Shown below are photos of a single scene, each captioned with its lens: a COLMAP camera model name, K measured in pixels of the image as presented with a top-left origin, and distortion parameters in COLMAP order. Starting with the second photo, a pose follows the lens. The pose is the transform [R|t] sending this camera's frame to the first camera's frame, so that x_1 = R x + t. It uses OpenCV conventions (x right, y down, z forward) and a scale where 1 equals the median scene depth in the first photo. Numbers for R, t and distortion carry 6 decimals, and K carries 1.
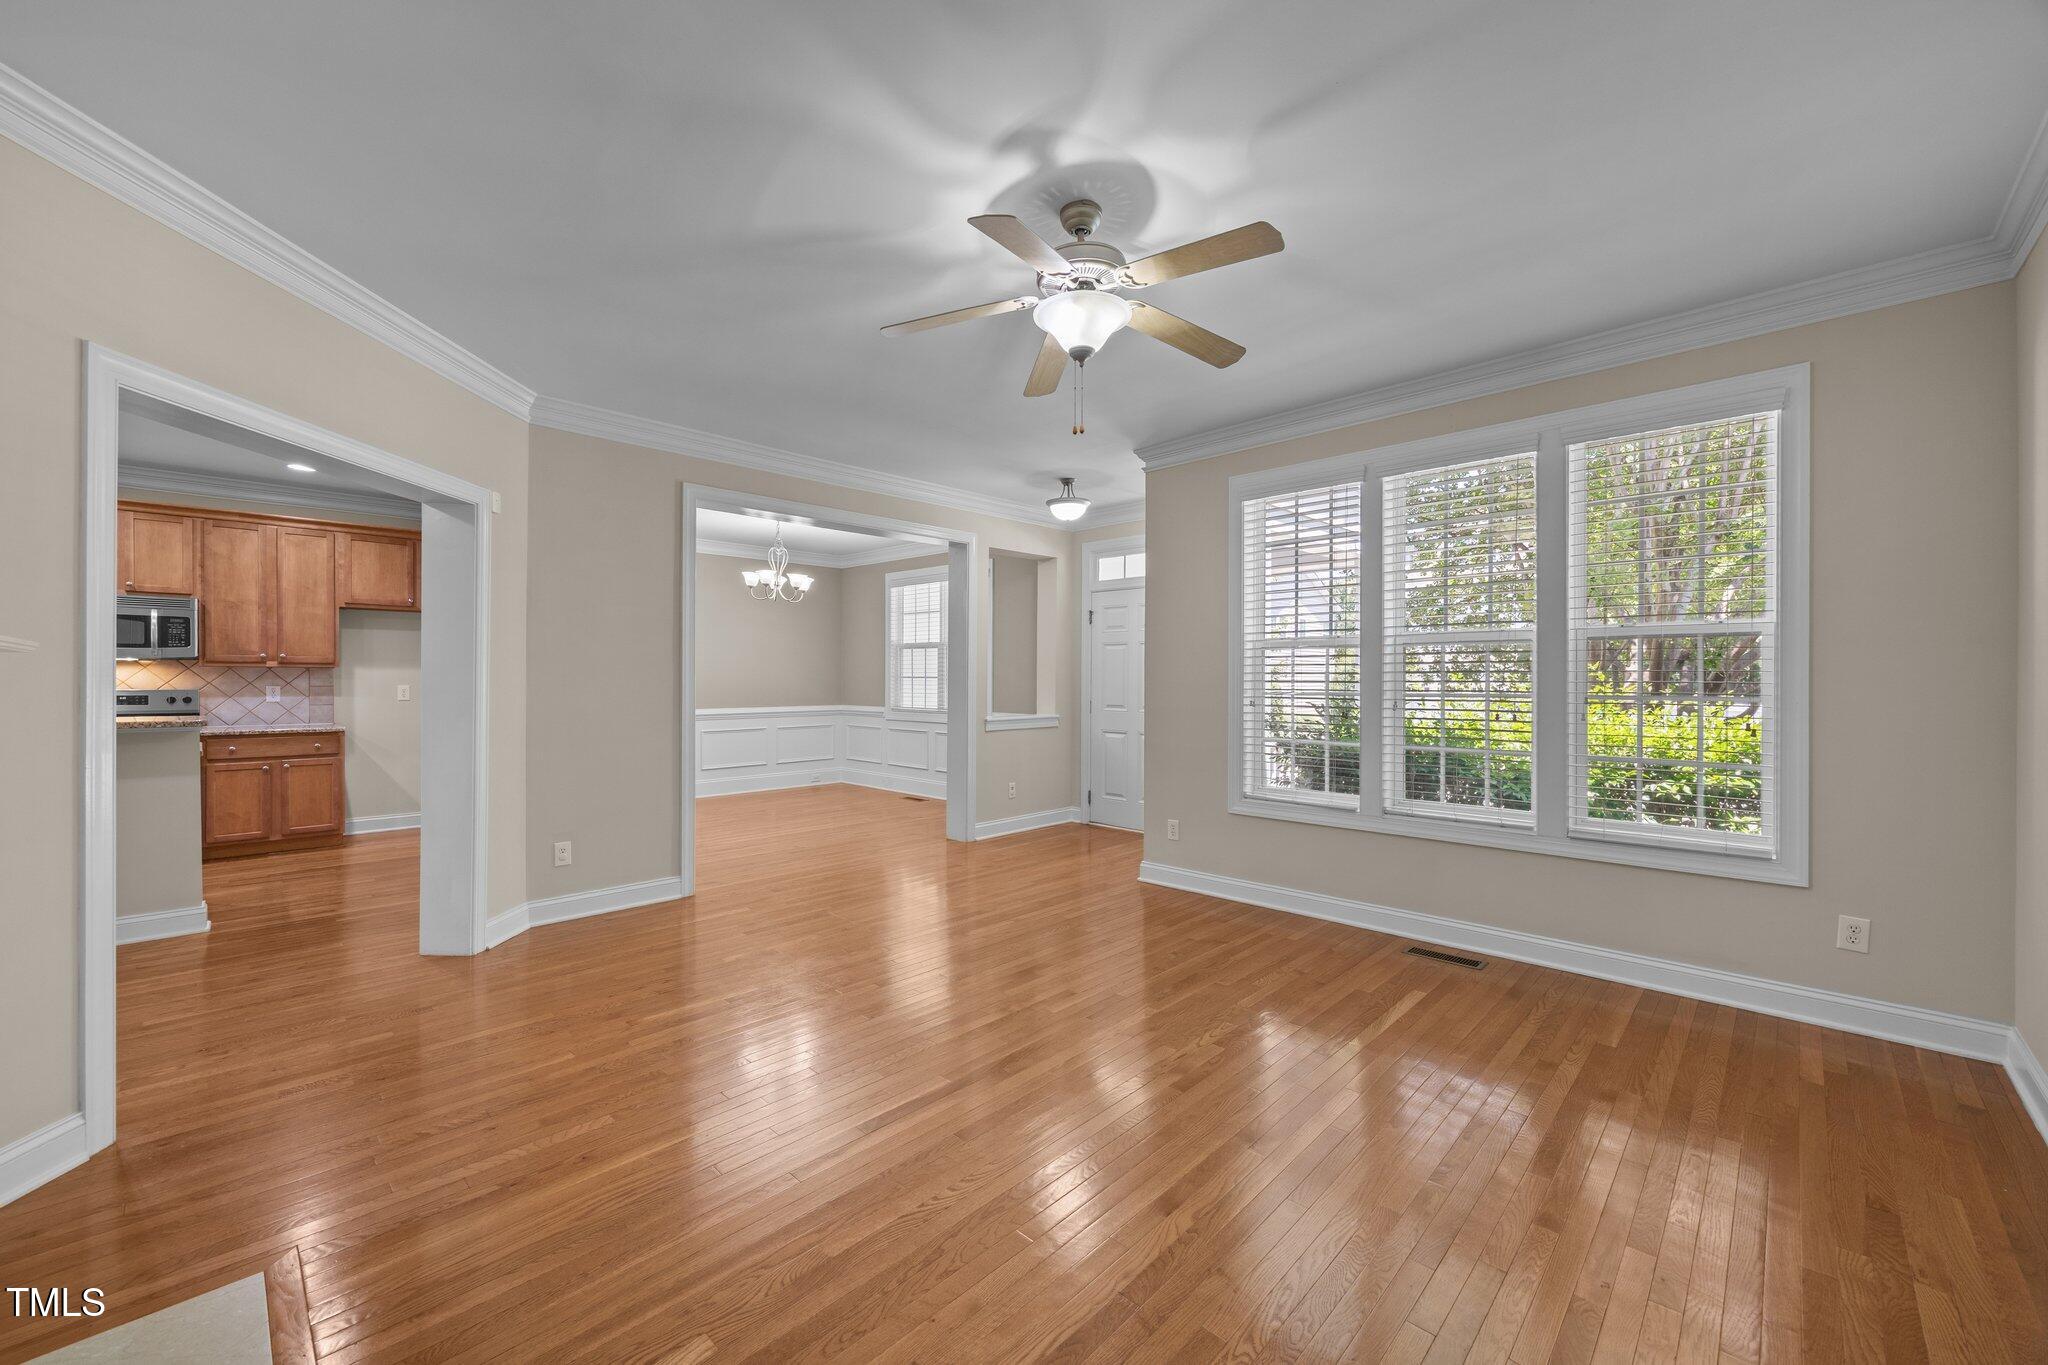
lens RADIAL K [[799.4, 0, 1017.8], [0, 799.4, 683.8], [0, 0, 1]] dist [-0.001704, -0.000091]
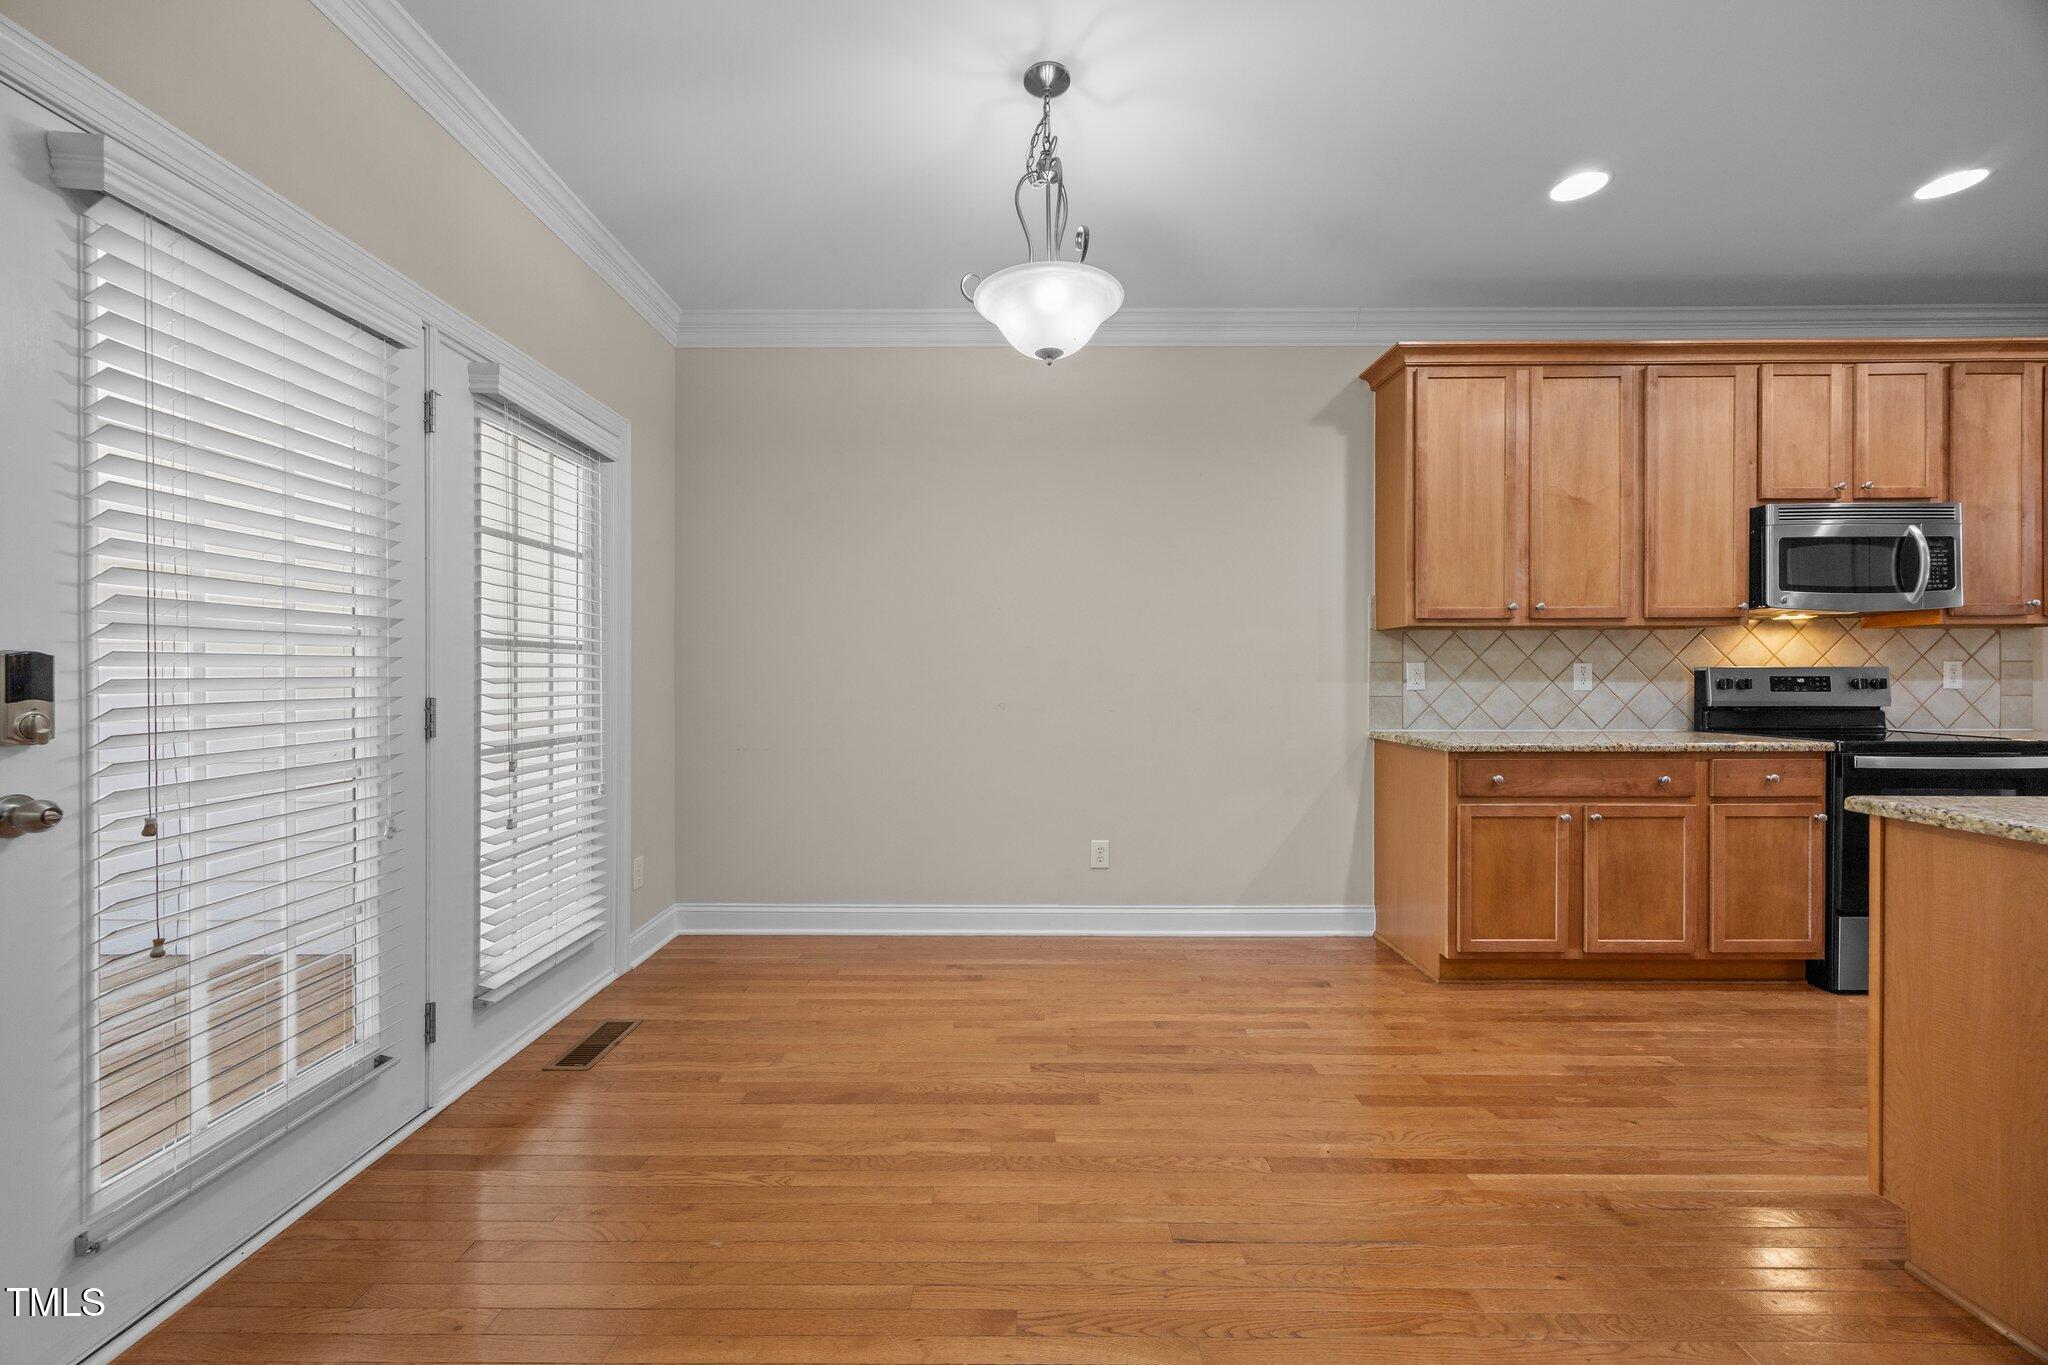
lens RADIAL K [[792.2, 0, 1014.6], [0, 792.2, 680.2], [0, 0, 1]] dist [0.001315, -0.000128]
pose [[0.696383, -0.001694, -0.717668, -1.024591], [0.001079, 0.999999, -0.001313, 0.017031], [0.717670, 0.000140, 0.696384, 0.124695]]
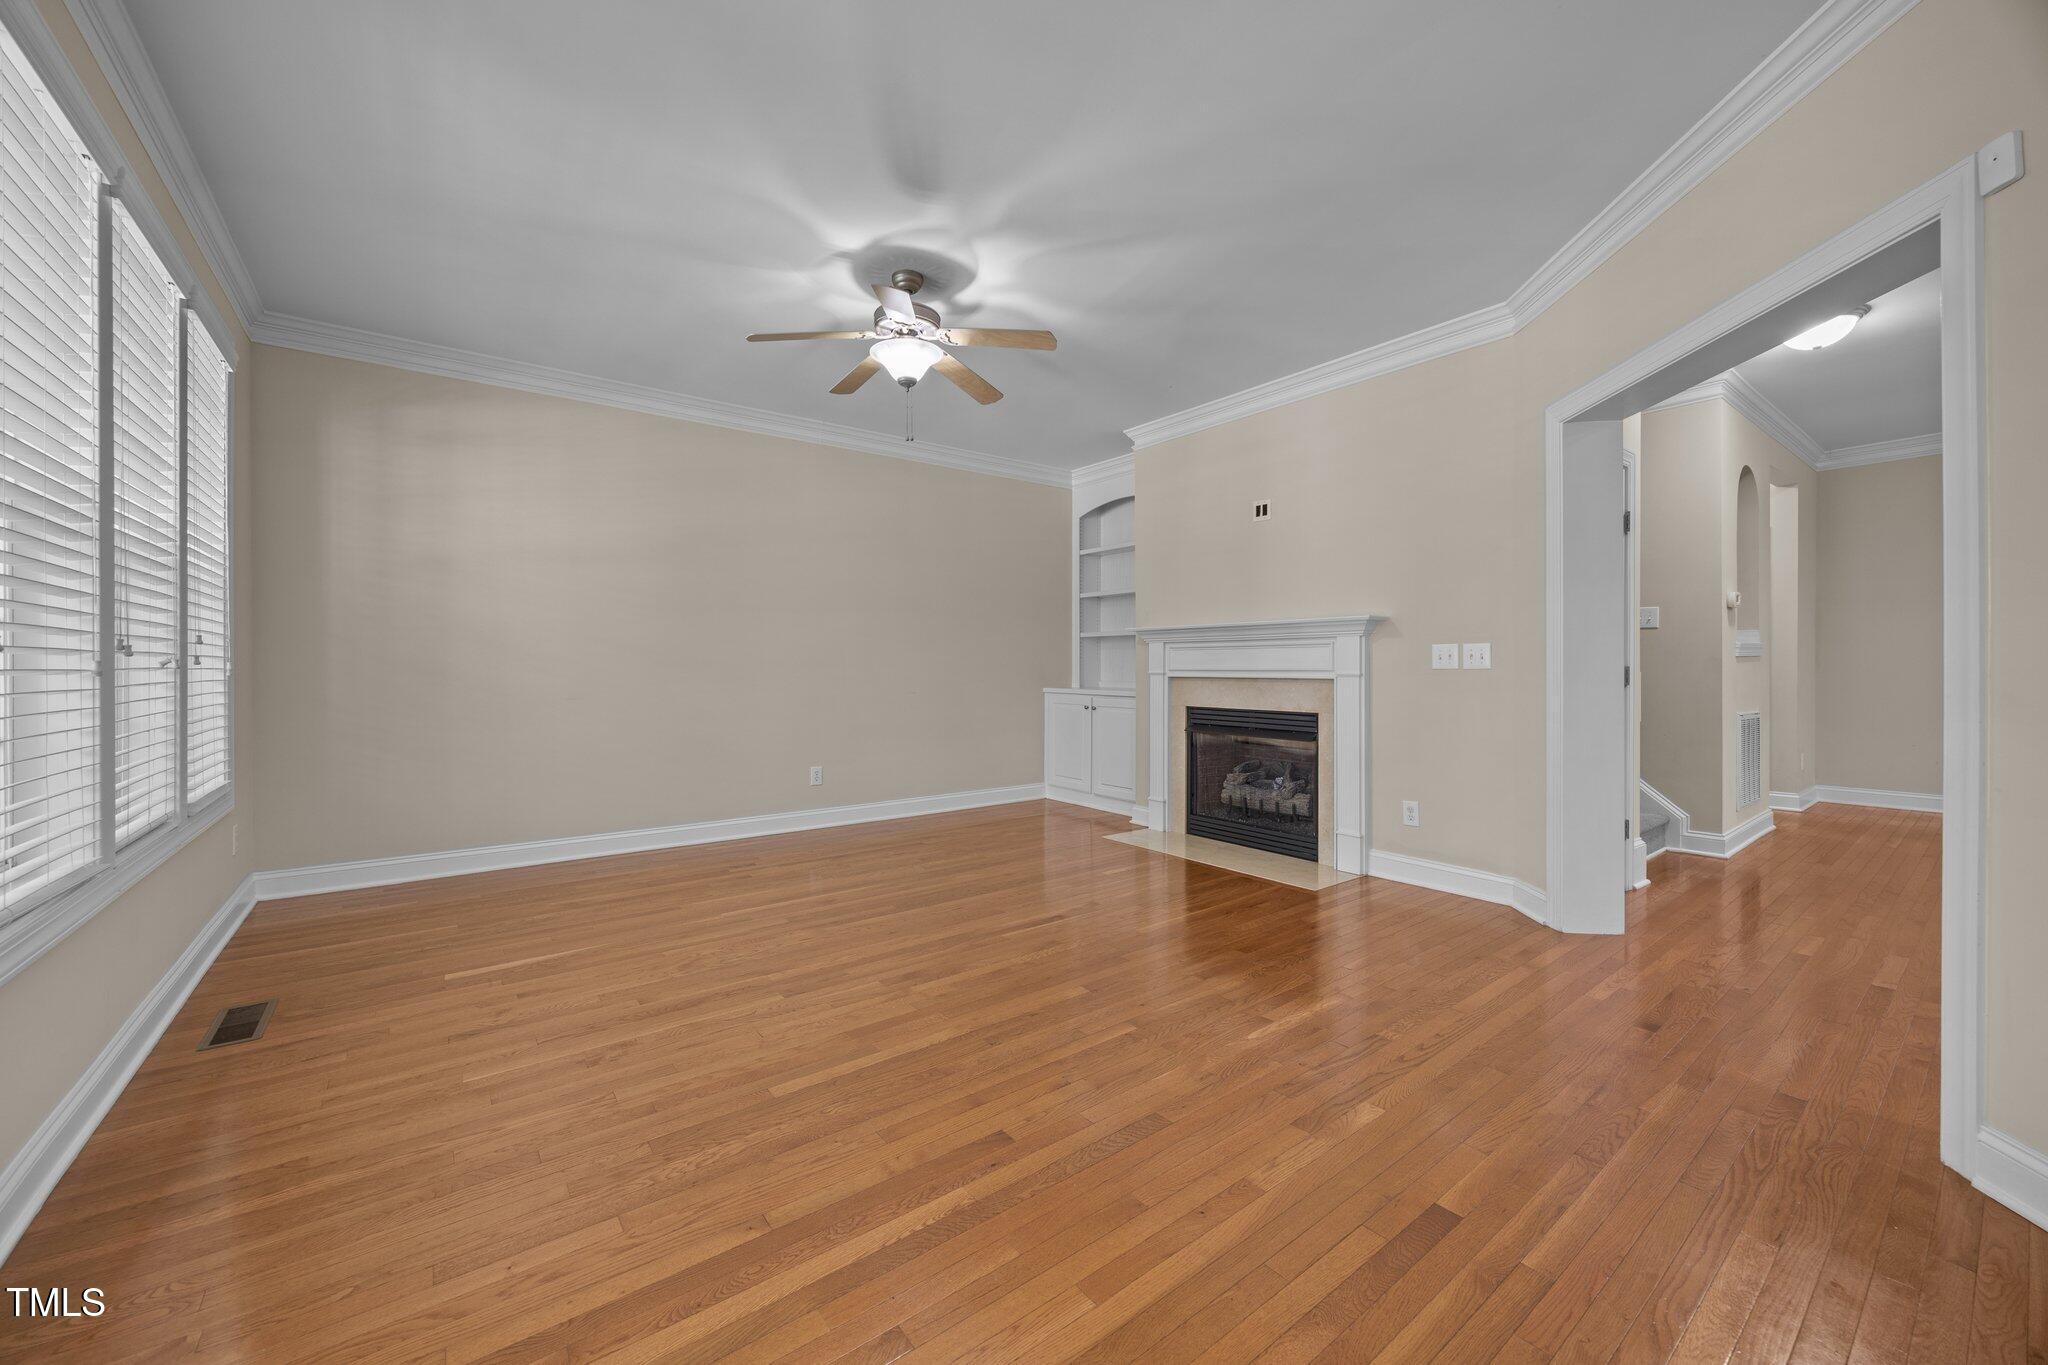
lens RADIAL K [[780.4, 0, 1012.4], [0, 780.4, 673.9], [0, 0, 1]] dist [-0.002041, -0.000762]
pose [[-0.988858, -0.002287, 0.148843, -0.124066], [0.000223, 0.999858, 0.016842, 0.025229], [-0.148861, 0.016687, -0.988717, 0.966145]]
